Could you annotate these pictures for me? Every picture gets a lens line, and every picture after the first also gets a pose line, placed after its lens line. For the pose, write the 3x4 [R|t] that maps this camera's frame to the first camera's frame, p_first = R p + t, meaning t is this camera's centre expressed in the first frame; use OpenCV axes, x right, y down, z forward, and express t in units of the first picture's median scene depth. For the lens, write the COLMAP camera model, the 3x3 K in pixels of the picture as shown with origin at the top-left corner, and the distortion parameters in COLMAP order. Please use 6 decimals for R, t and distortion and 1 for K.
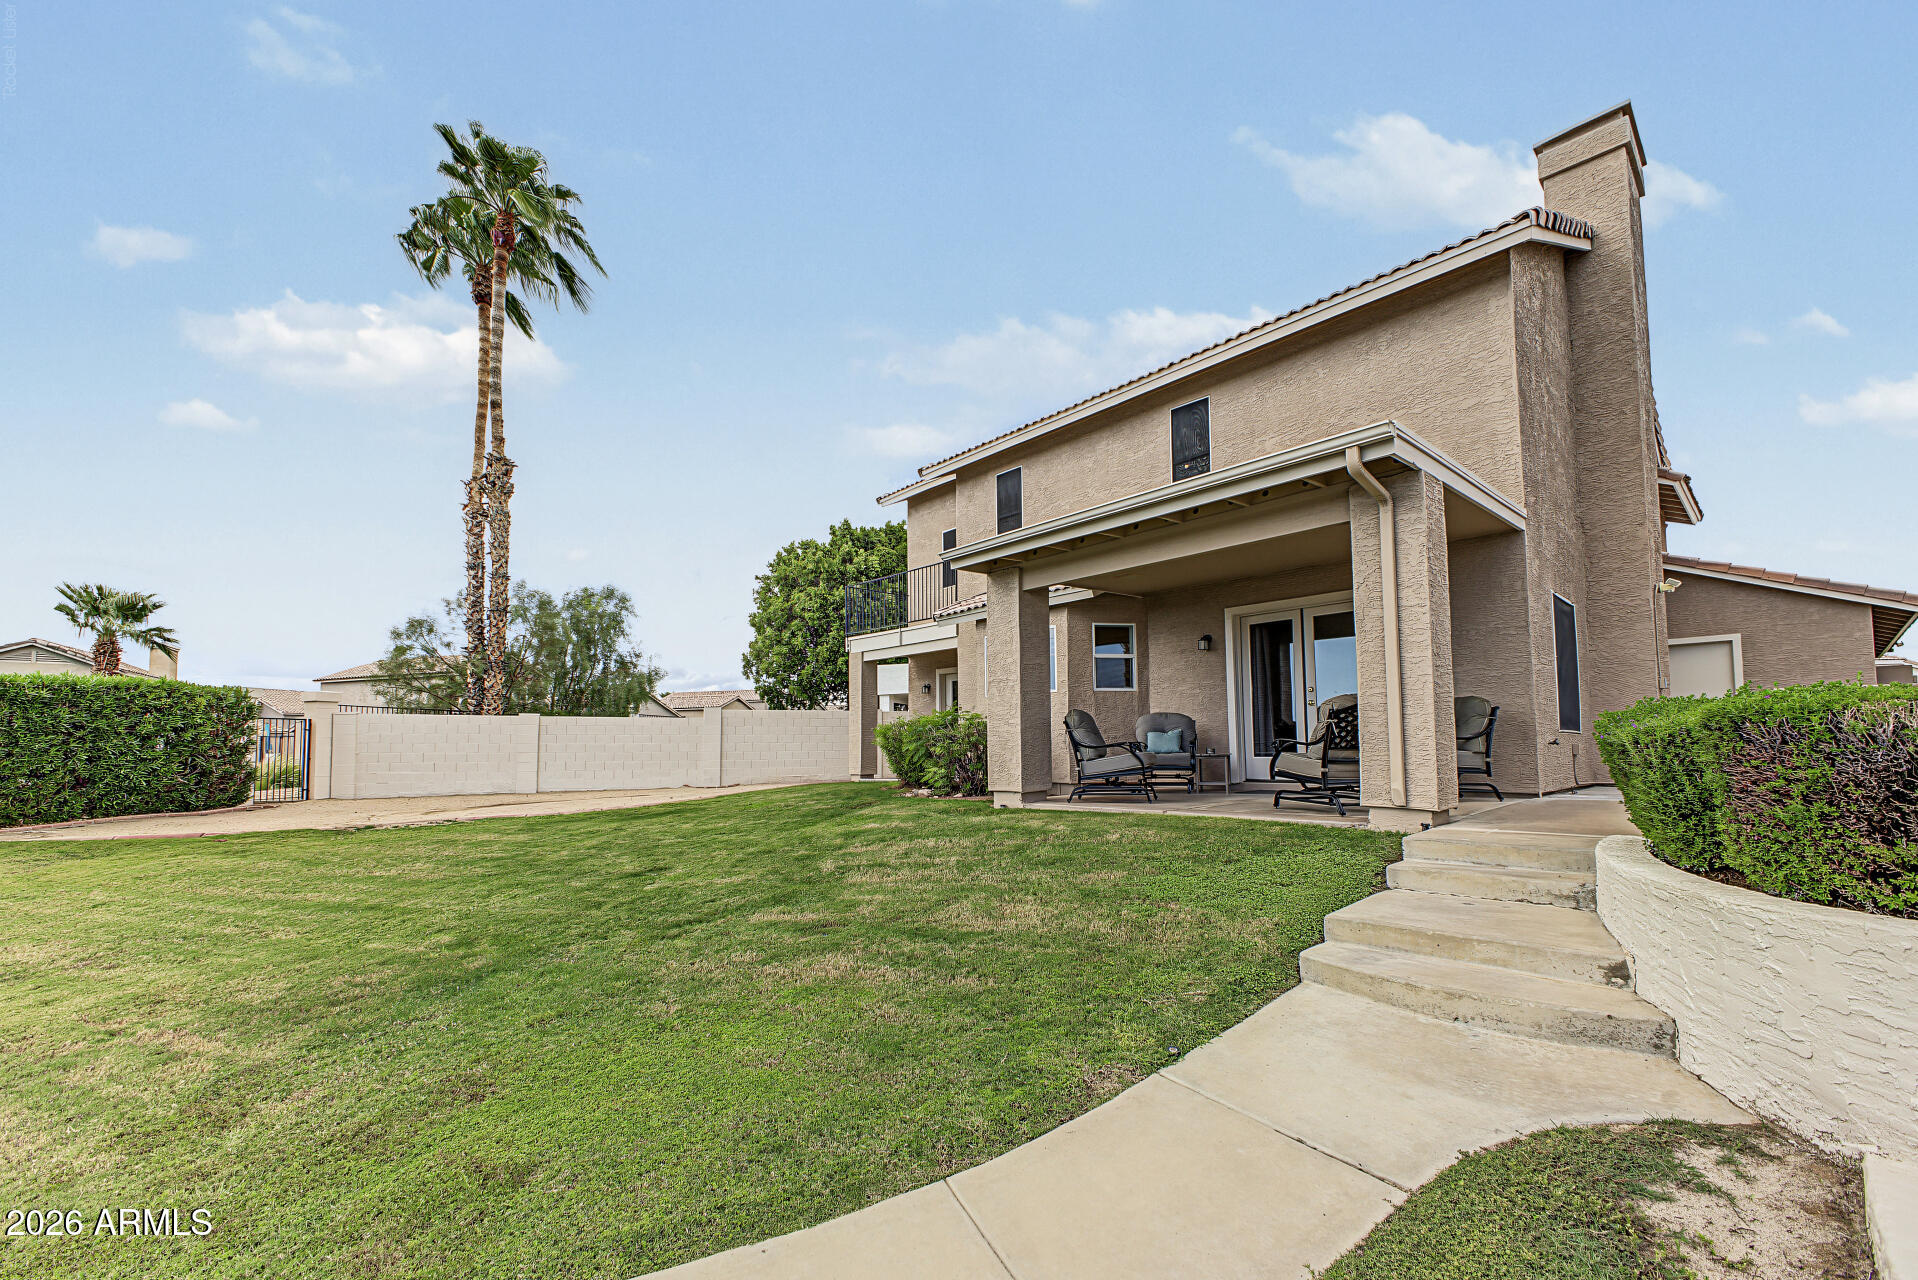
lens RADIAL K [[796.0, 0, 958.5], [0, 796.0, 690.5], [0, 0, 1]] dist [0.000141, -0.000039]
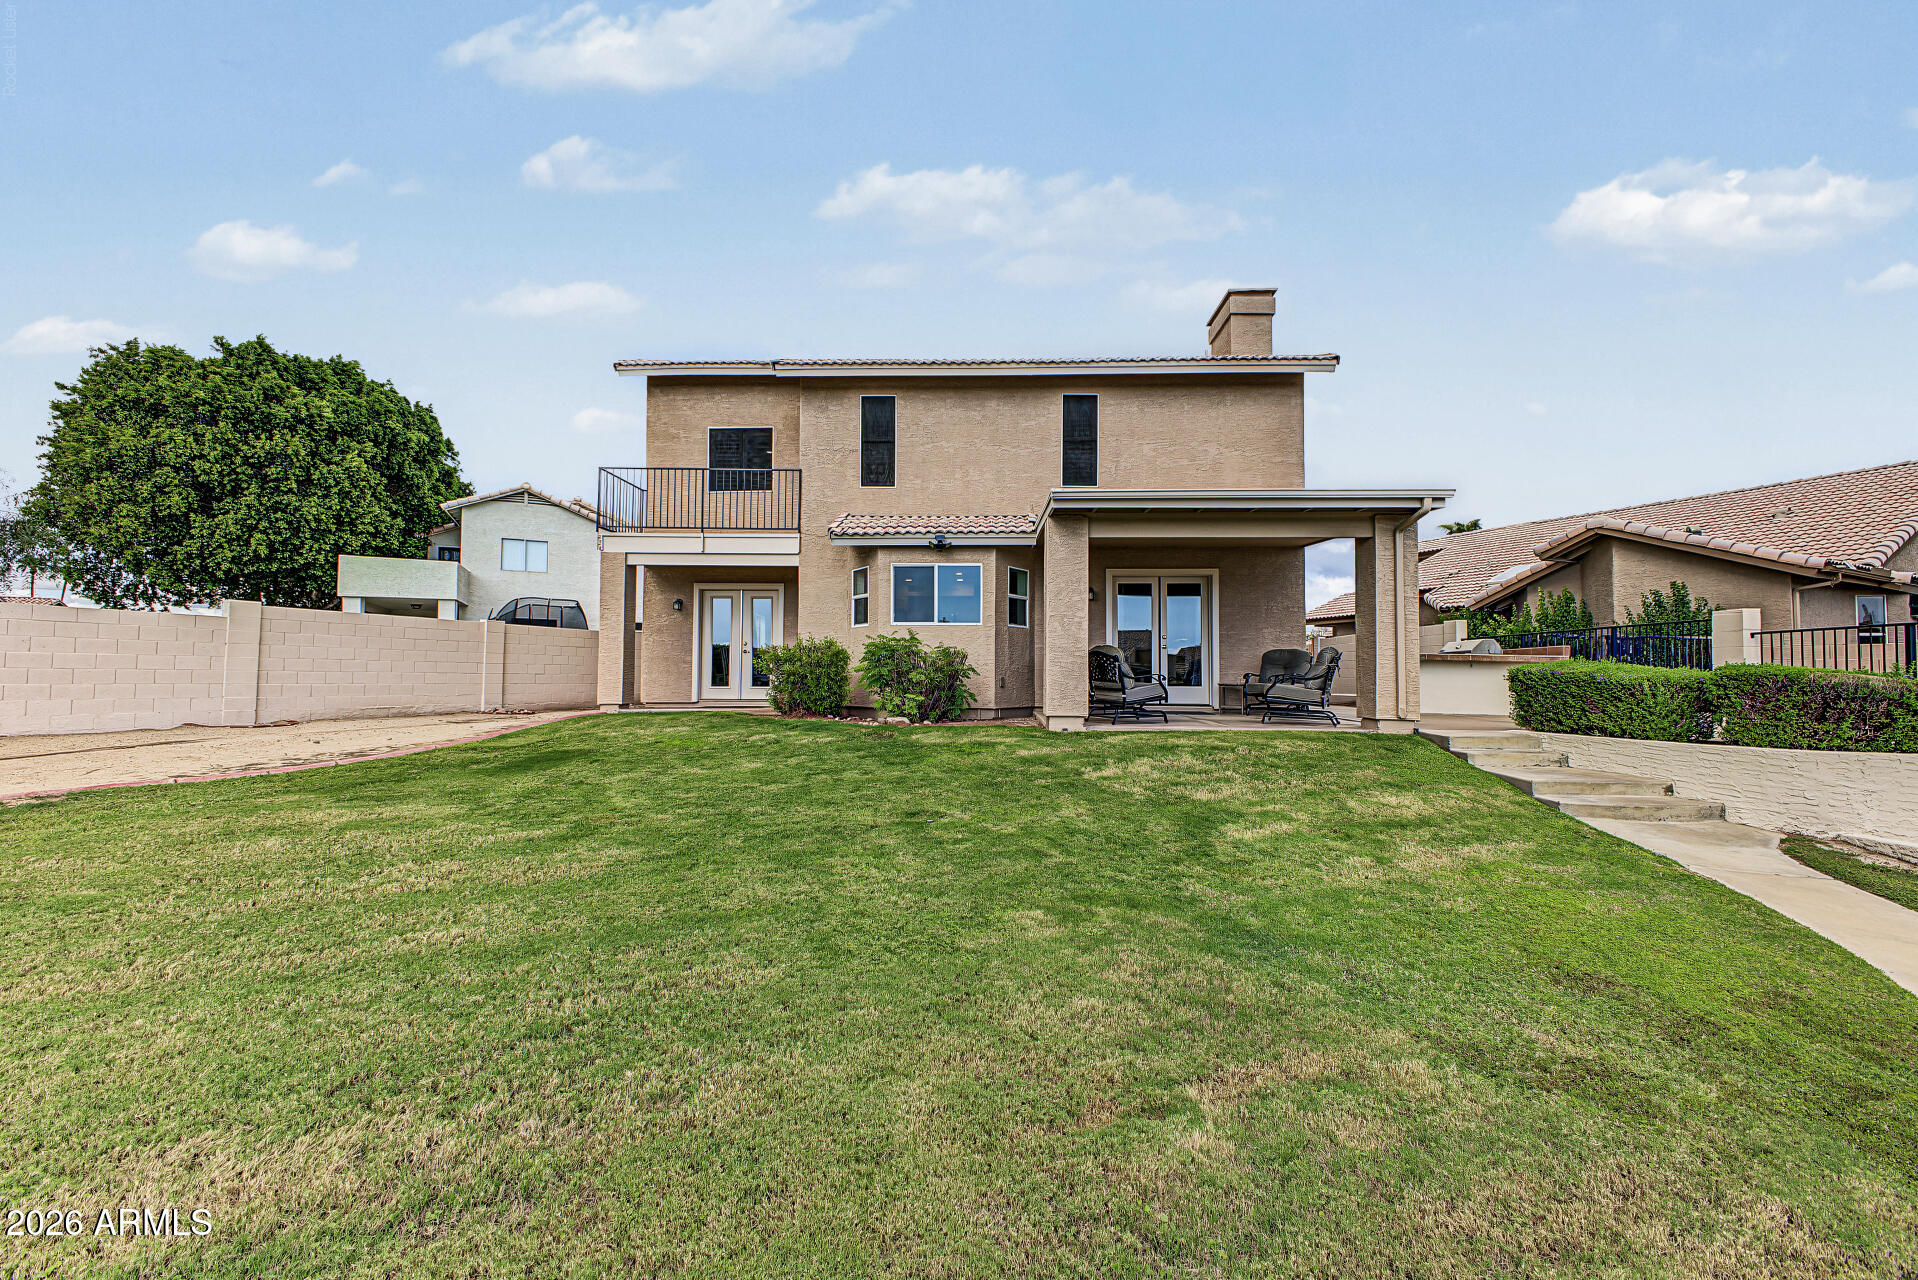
lens RADIAL K [[750.5, 0, 968.3], [0, 750.5, 654.2], [0, 0, 1]] dist [0.006846, -0.000009]
pose [[0.693337, 0.031373, 0.719930, -0.372120], [-0.066772, 0.997551, 0.020834, 0.012442], [-0.717513, -0.062517, 0.693734, 0.176545]]
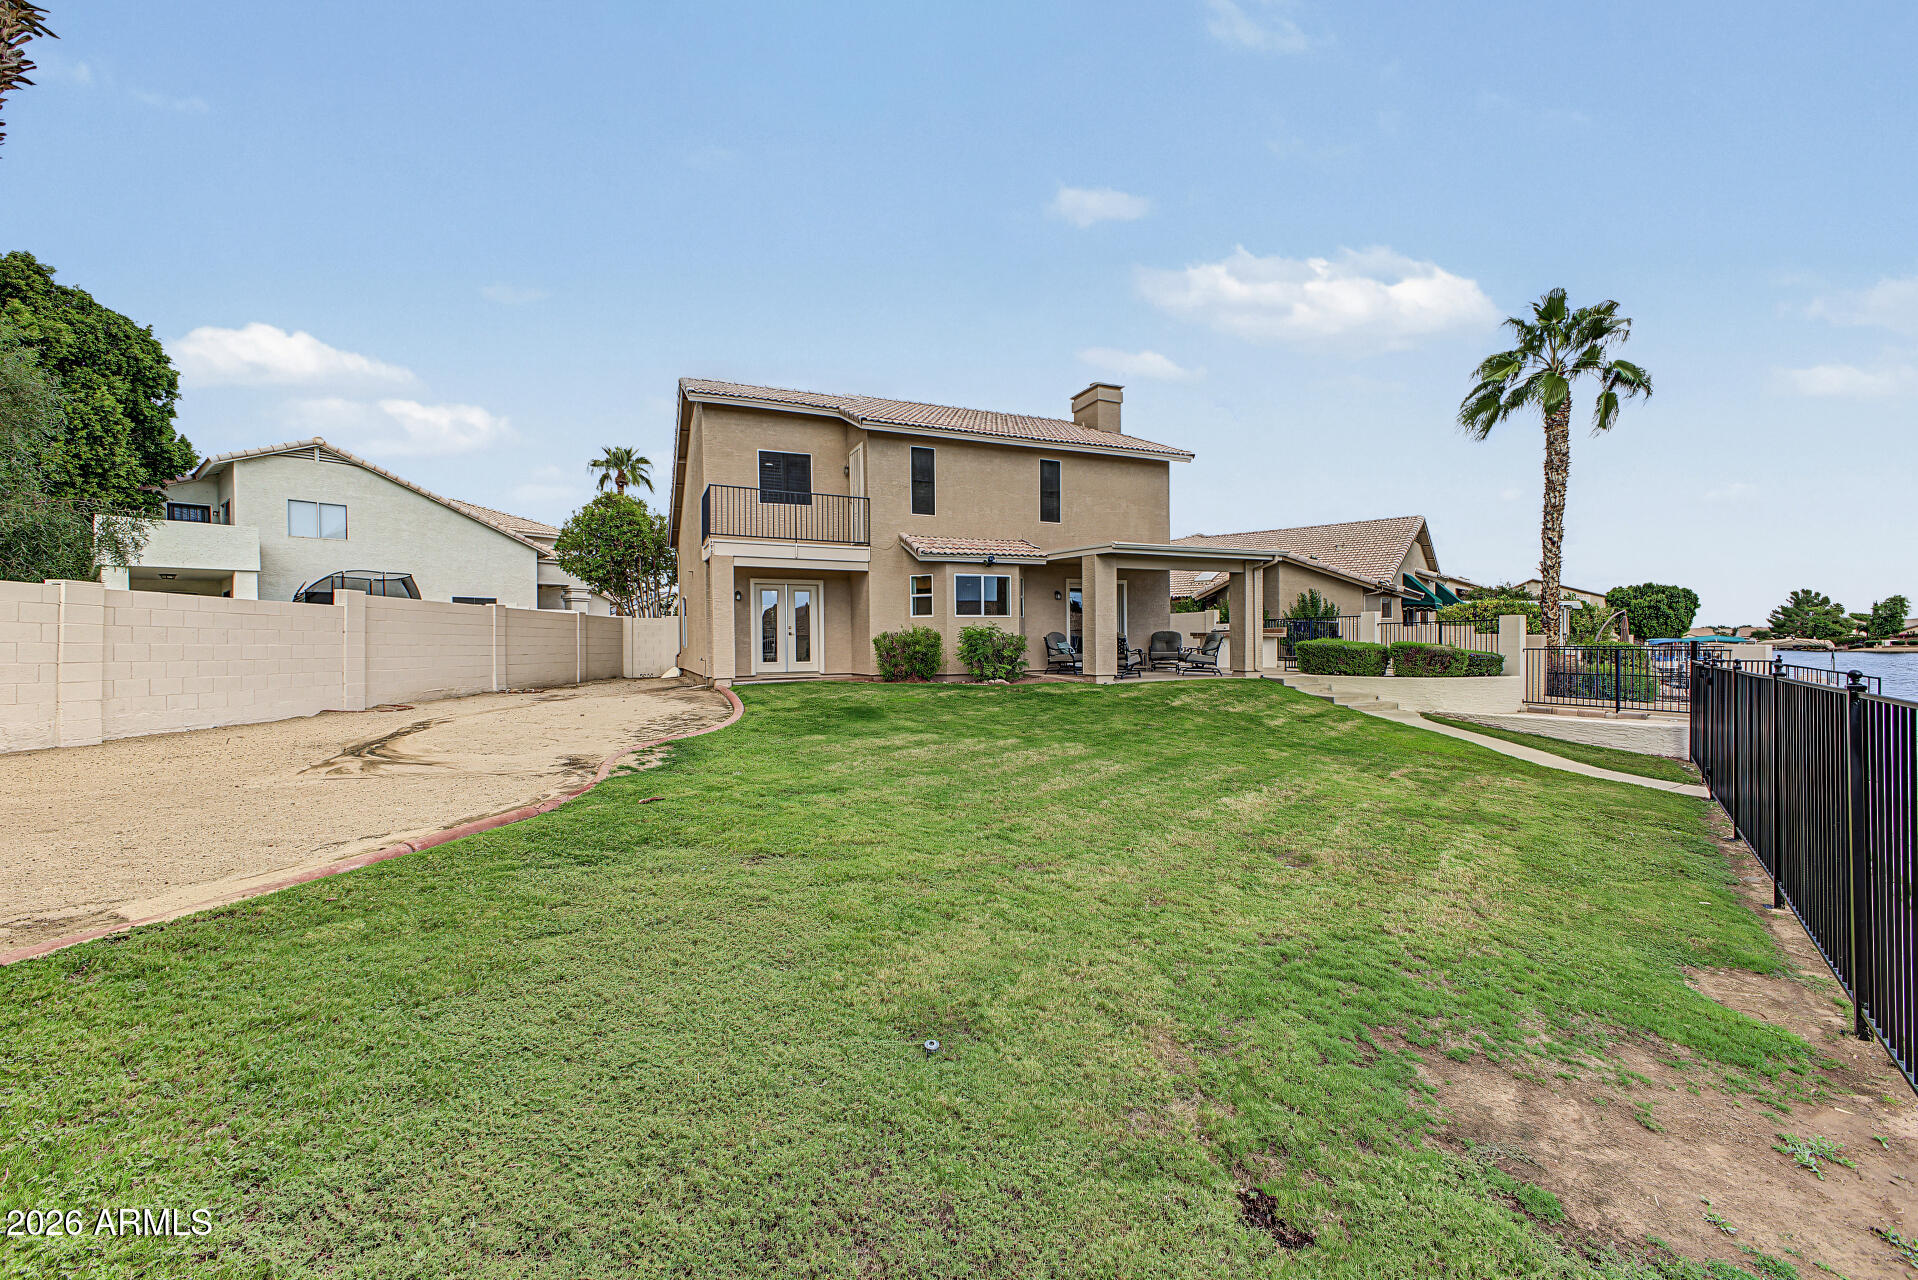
lens RADIAL K [[763.8, 0, 963.0], [0, 763.8, 639.2], [0, 0, 1]] dist [0.001465, 0.000147]
pose [[0.321599, 0.007263, 0.946848, -0.815573], [-0.067718, 0.997586, 0.015348, 0.017501], [-0.944451, -0.069055, 0.321314, 0.350295]]
